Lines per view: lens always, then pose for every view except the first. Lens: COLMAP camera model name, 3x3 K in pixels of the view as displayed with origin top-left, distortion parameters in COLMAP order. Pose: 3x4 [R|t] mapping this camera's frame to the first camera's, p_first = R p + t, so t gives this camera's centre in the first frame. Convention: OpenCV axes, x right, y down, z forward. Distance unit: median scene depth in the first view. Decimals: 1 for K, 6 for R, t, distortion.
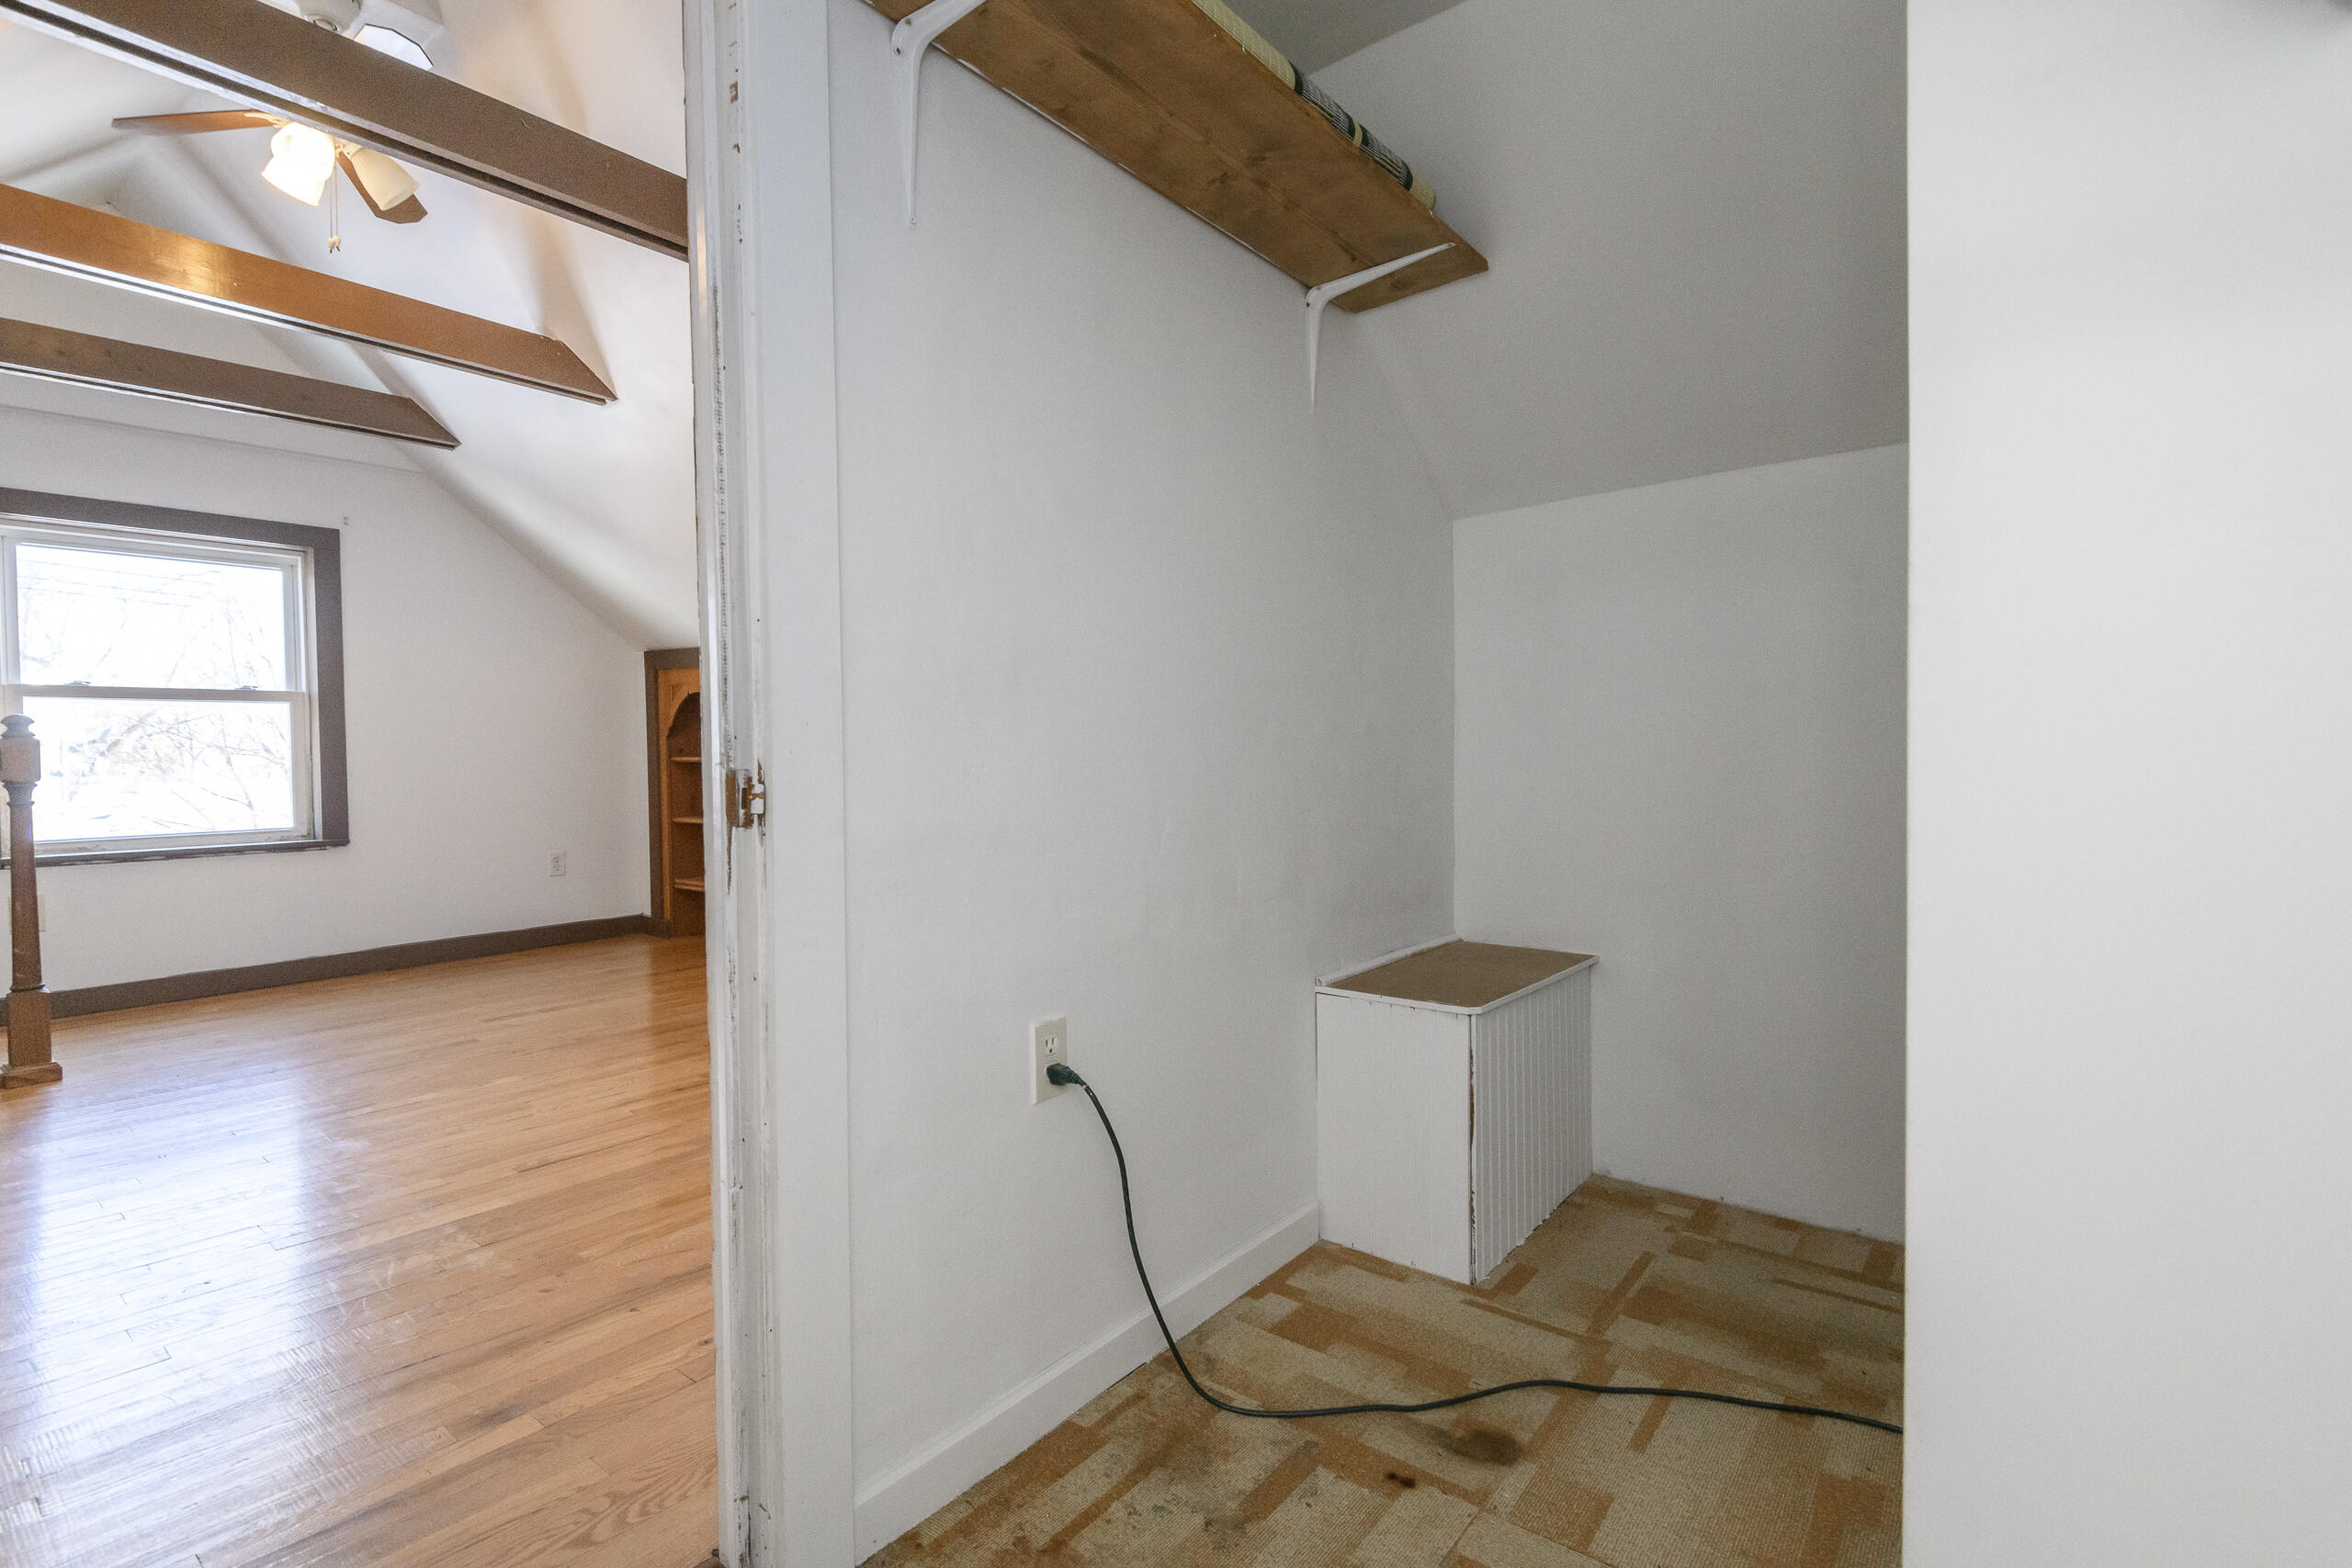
lens RADIAL K [[1107.0, 0, 1170.8], [0, 1107.0, 781.4], [0, 0, 1]] dist [0.021252, -0.007450]
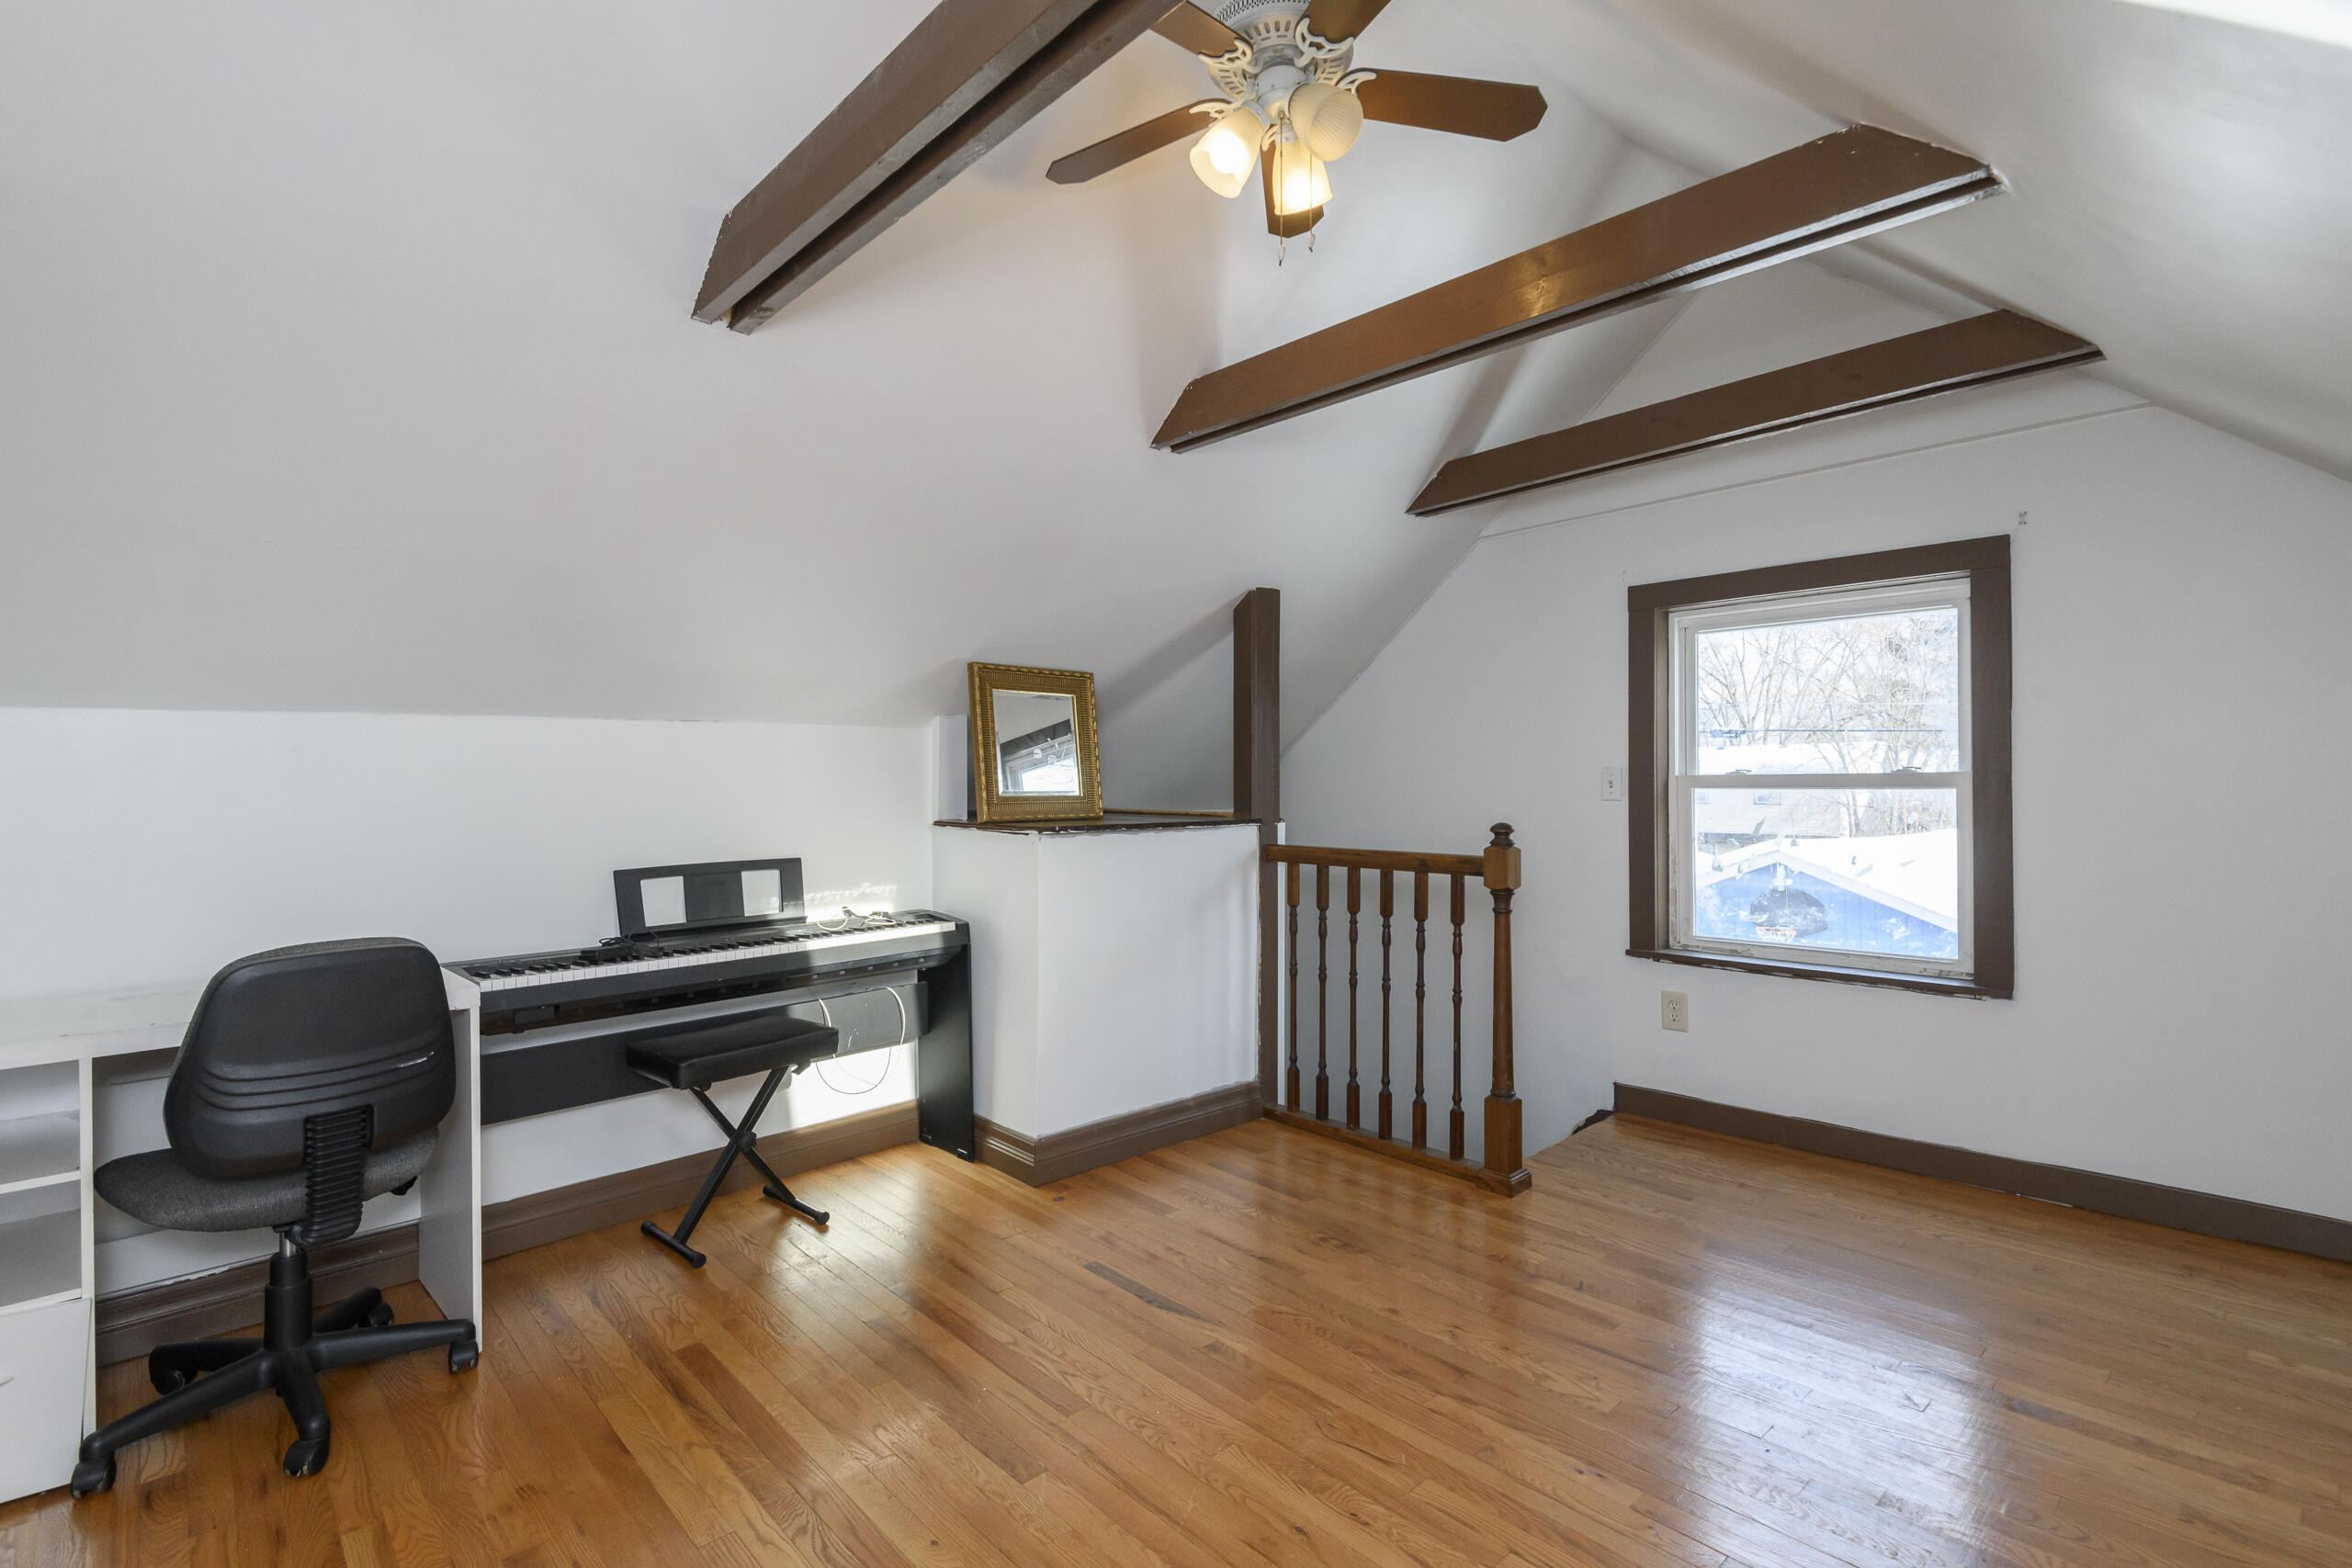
lens RADIAL K [[1107.0, 0, 1171.4], [0, 1107.0, 784.3], [0, 0, 1]] dist [0.021252, -0.007450]
pose [[-0.158775, 0.010050, -0.987264, 0.010239], [-0.018398, 0.999744, 0.013136, -0.073151], [0.987143, 0.020249, -0.158549, 0.615760]]
